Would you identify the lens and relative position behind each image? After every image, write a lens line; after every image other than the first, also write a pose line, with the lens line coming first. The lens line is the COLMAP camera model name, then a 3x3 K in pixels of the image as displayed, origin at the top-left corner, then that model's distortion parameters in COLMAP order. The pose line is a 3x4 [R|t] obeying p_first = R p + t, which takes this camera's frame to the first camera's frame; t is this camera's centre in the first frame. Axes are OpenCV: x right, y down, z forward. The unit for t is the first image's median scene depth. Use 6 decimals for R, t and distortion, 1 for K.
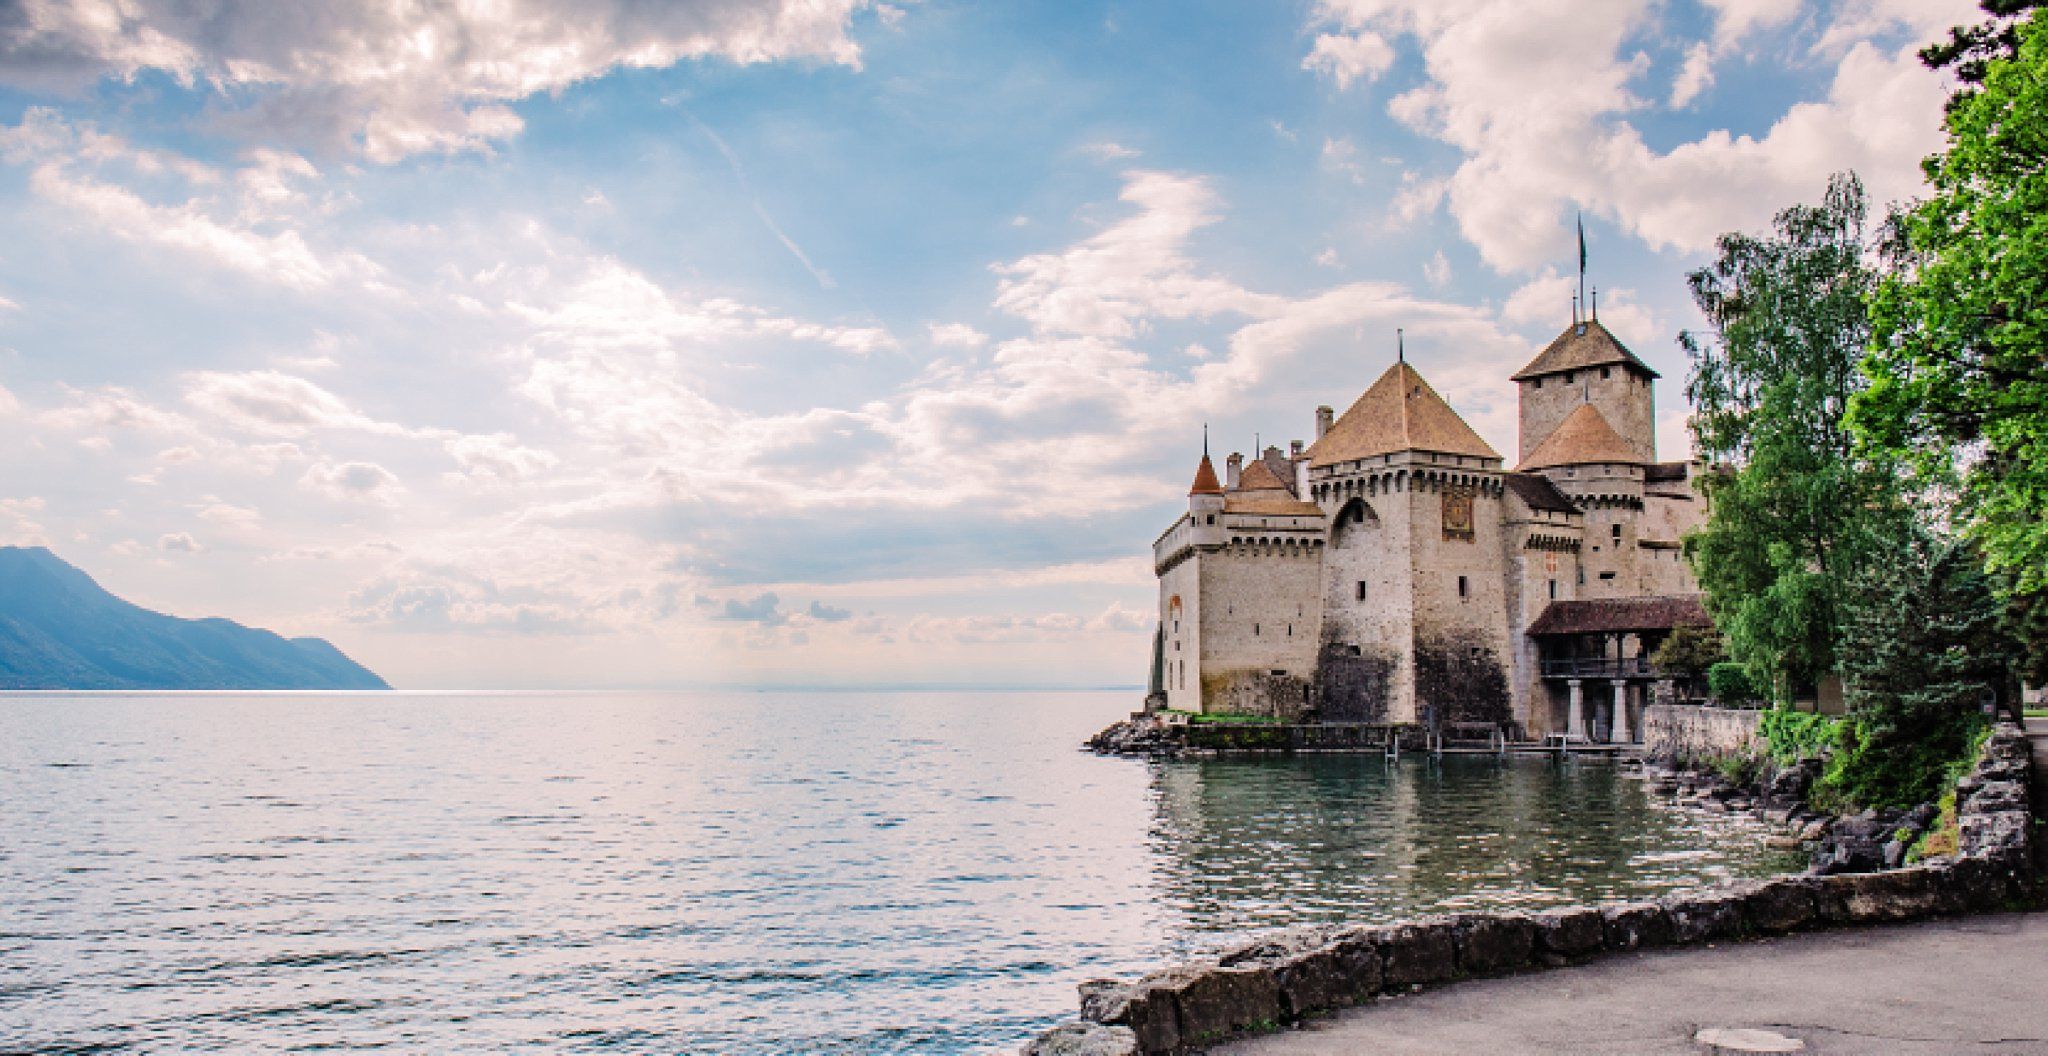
lens RADIAL K [[1484.1, 0, 1087.0], [0, 1484.1, 631.0], [0, 0, 1]] dist [-0.025880, -0.001372]
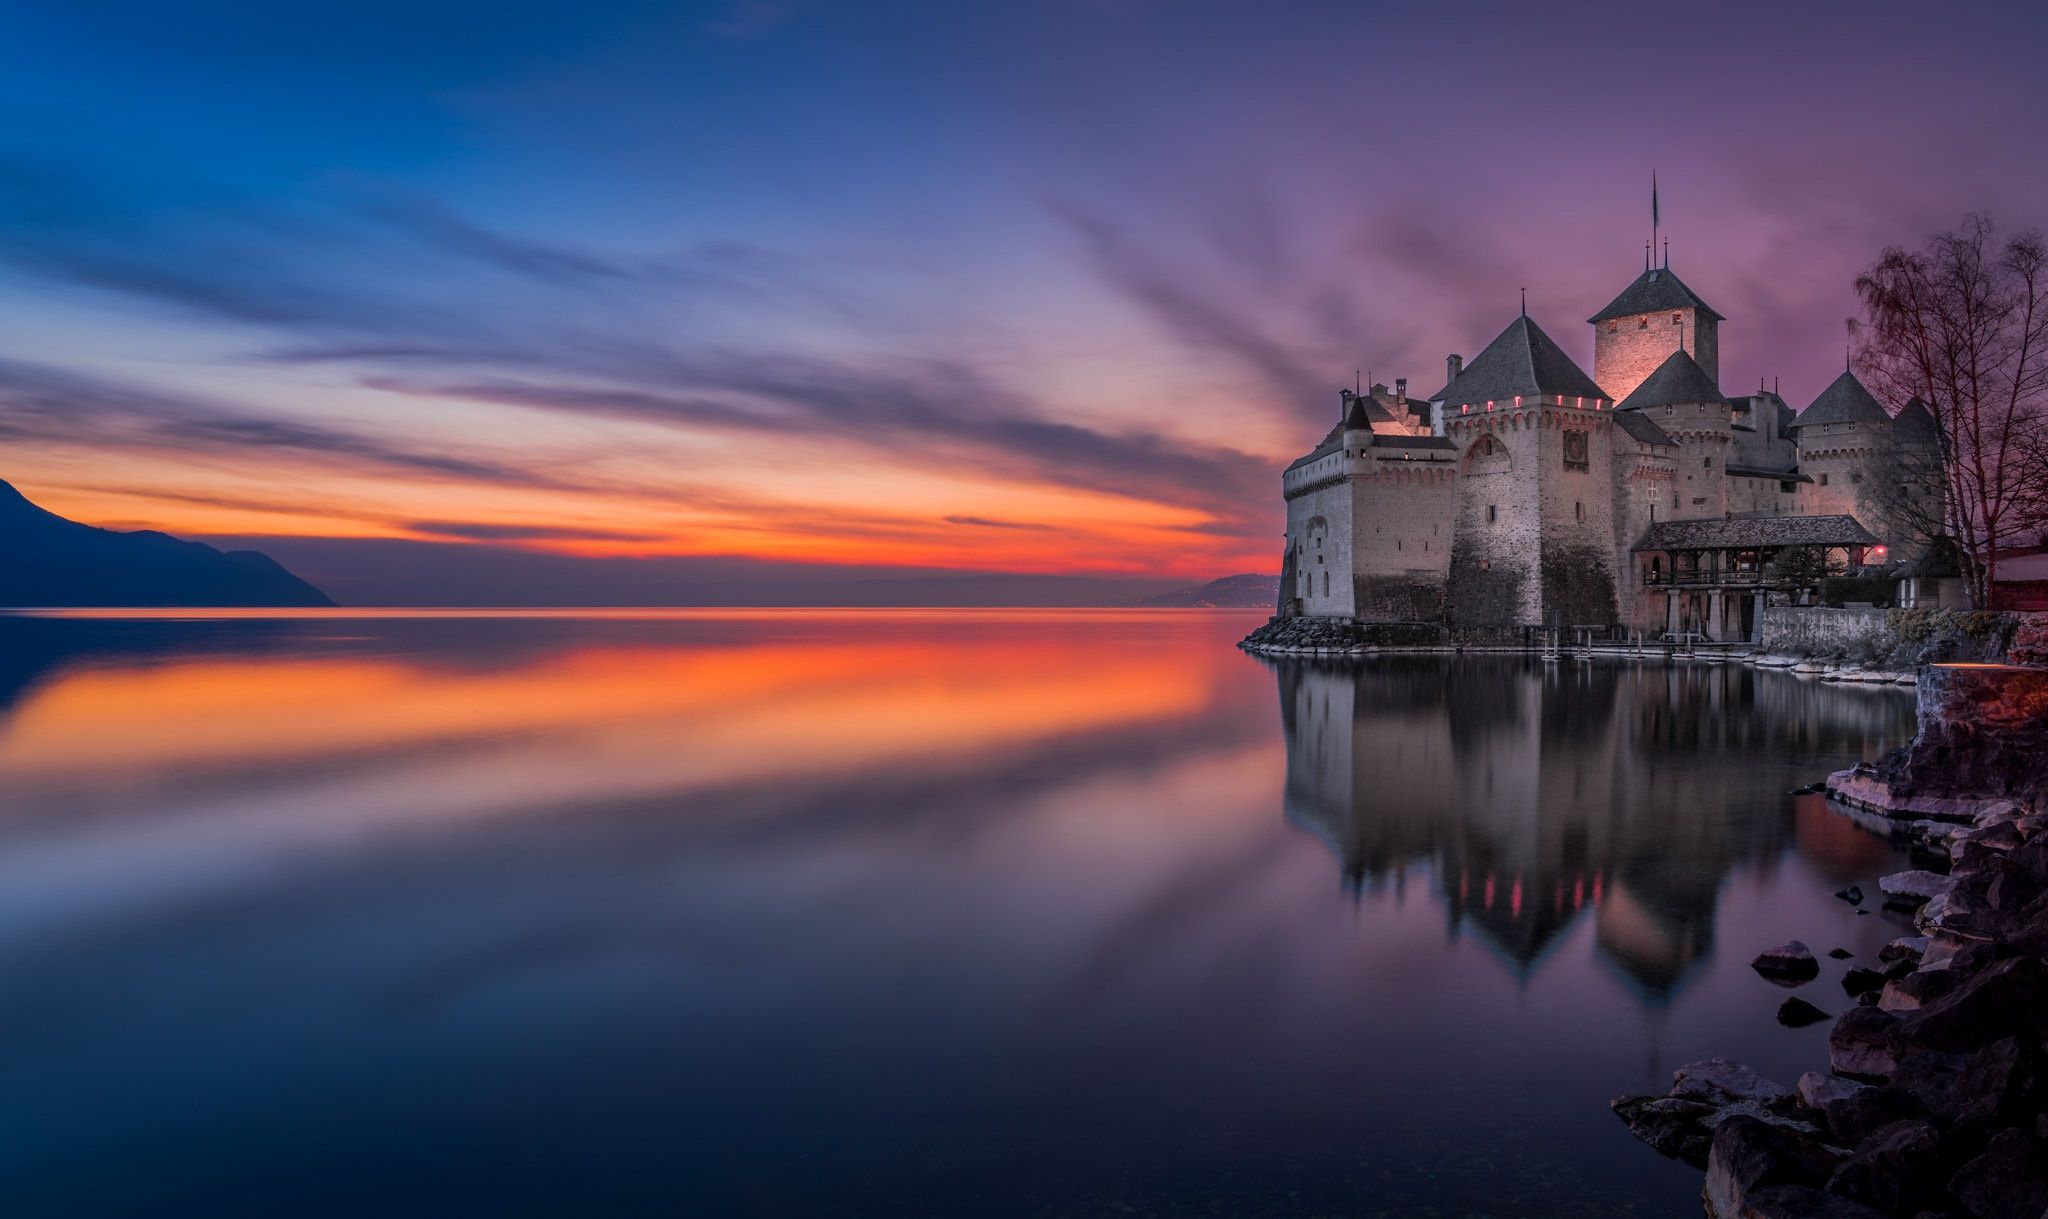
lens RADIAL K [[1503.7, 0, 1014.6], [0, 1503.7, 601.3], [0, 0, 1]] dist [-0.001461, 0.017048]
pose [[0.999839, 0.004750, -0.017301, -0.171403], [-0.004106, 0.999304, 0.037071, 0.000260], [0.017465, -0.036994, 0.999163, -0.203328]]
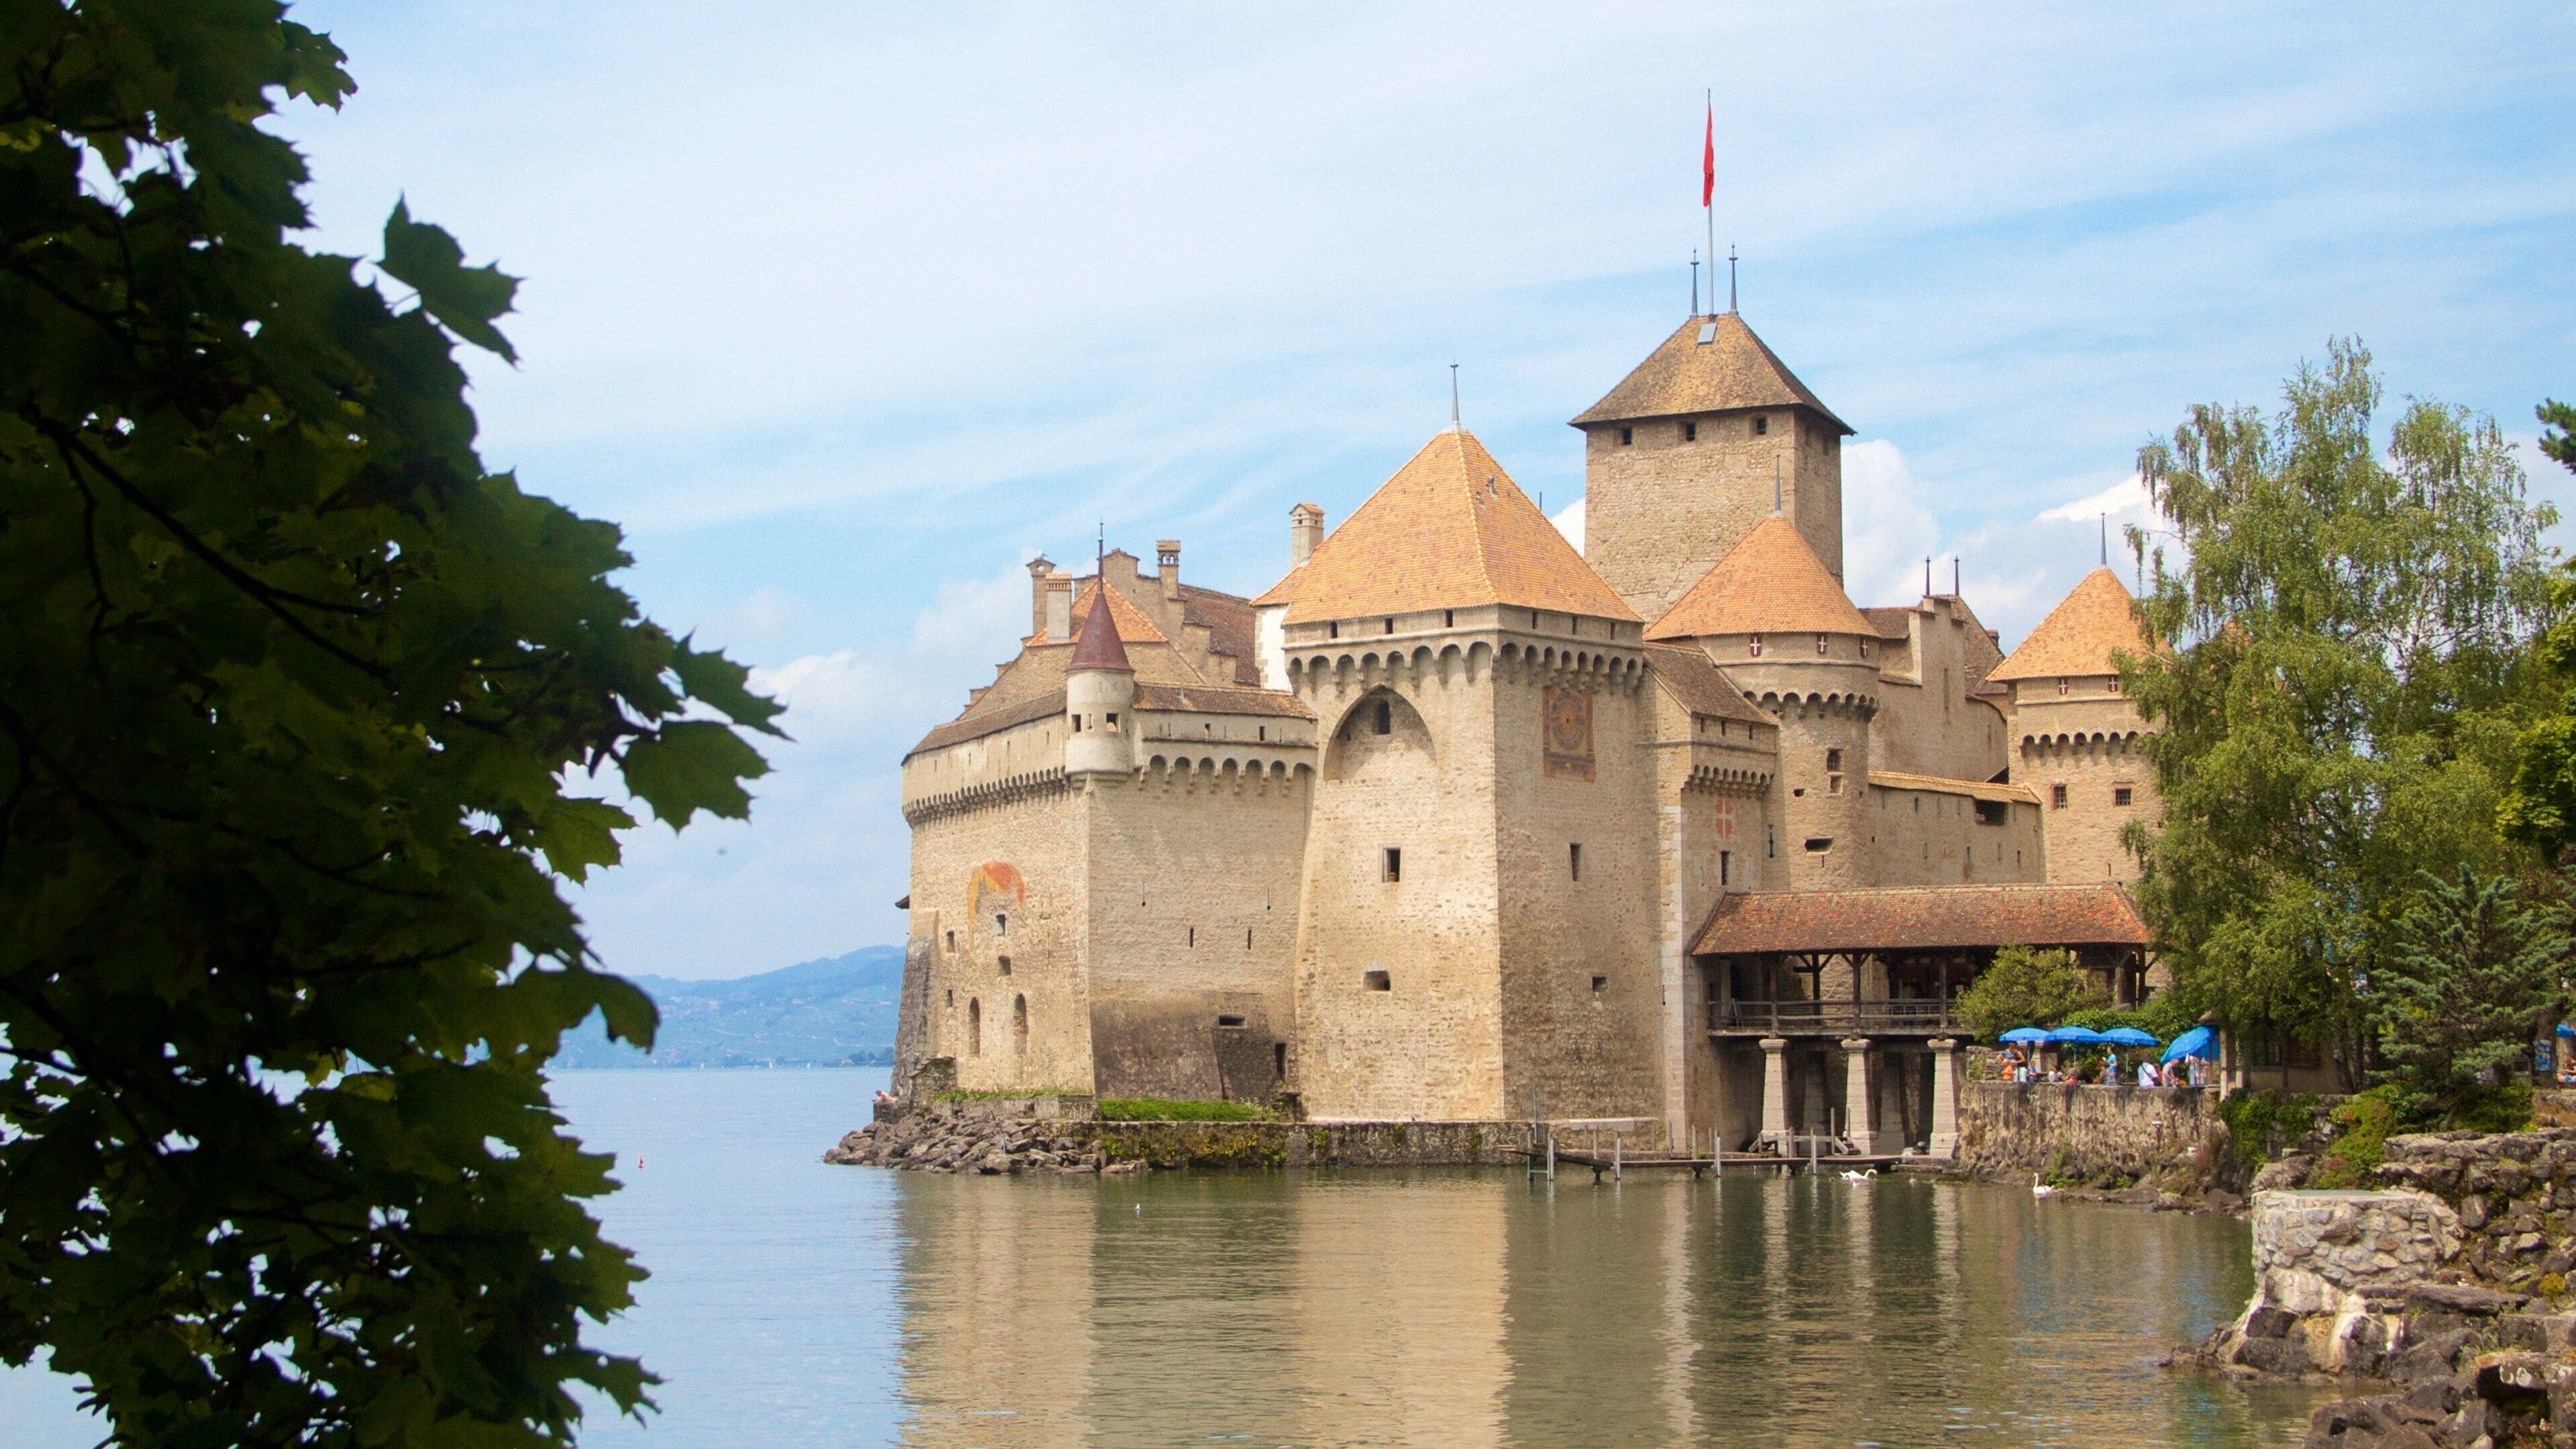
lens RADIAL K [[4119.4, 0, 1264.2], [0, 4119.4, 804.3], [0, 0, 1]] dist [0.148732, 0.000000]
pose [[0.957571, 0.022153, 0.287346, -0.273365], [-0.015373, 0.999548, -0.025831, -0.010541], [-0.287788, 0.020317, 0.957478, -0.376605]]
